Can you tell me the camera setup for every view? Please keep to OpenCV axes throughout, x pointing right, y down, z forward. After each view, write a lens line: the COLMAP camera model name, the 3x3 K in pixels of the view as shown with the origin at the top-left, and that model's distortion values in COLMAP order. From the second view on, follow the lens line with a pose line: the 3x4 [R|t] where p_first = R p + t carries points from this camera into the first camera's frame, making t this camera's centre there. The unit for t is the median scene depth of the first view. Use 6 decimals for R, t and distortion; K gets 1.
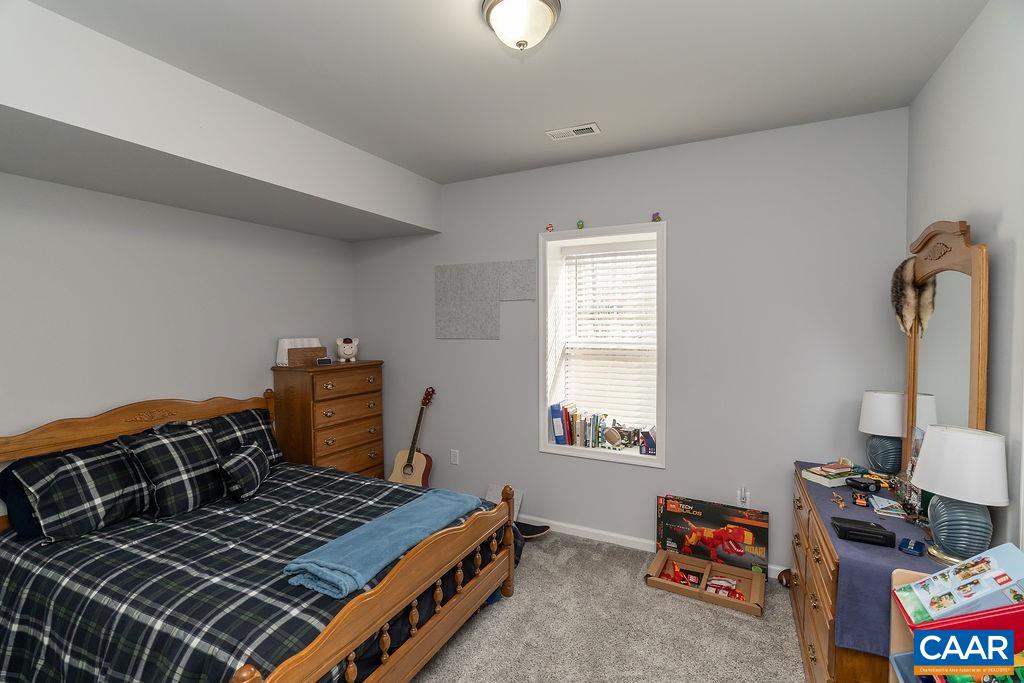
lens RADIAL K [[459.7, 0, 507.0], [0, 459.7, 339.8], [0, 0, 1]] dist [-0.004760, 0.000211]
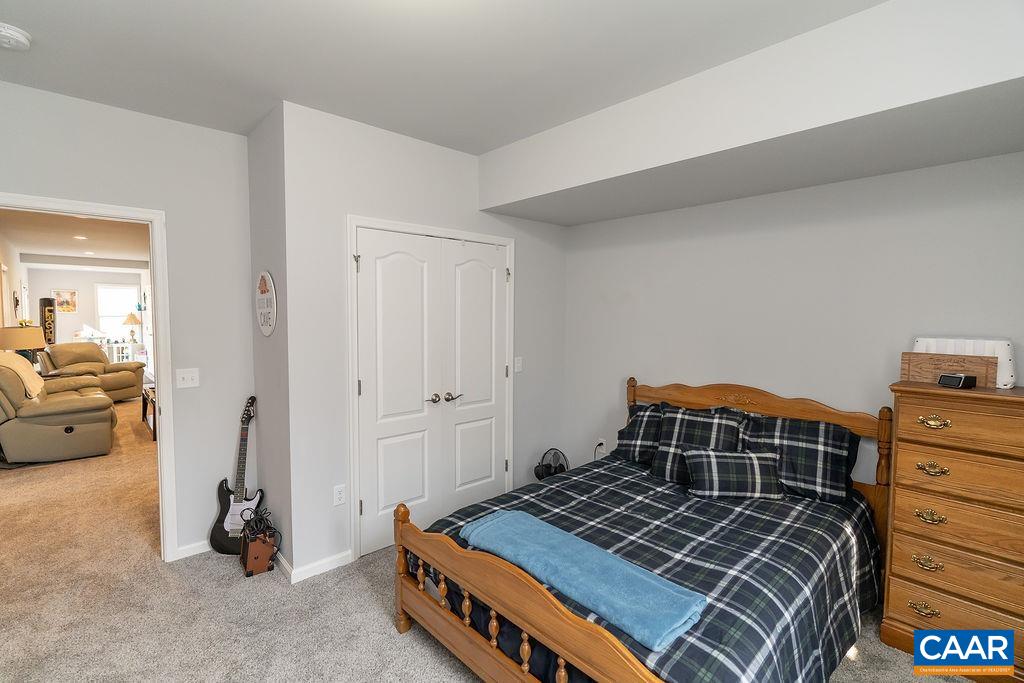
lens RADIAL K [[459.7, 0, 504.8], [0, 459.7, 337.0], [0, 0, 1]] dist [-0.004760, 0.000211]
pose [[-0.332489, 0.055312, -0.941484, 0.506455], [-0.031533, 0.997069, 0.069713, -0.046657], [0.942580, 0.052867, -0.329770, 1.015303]]
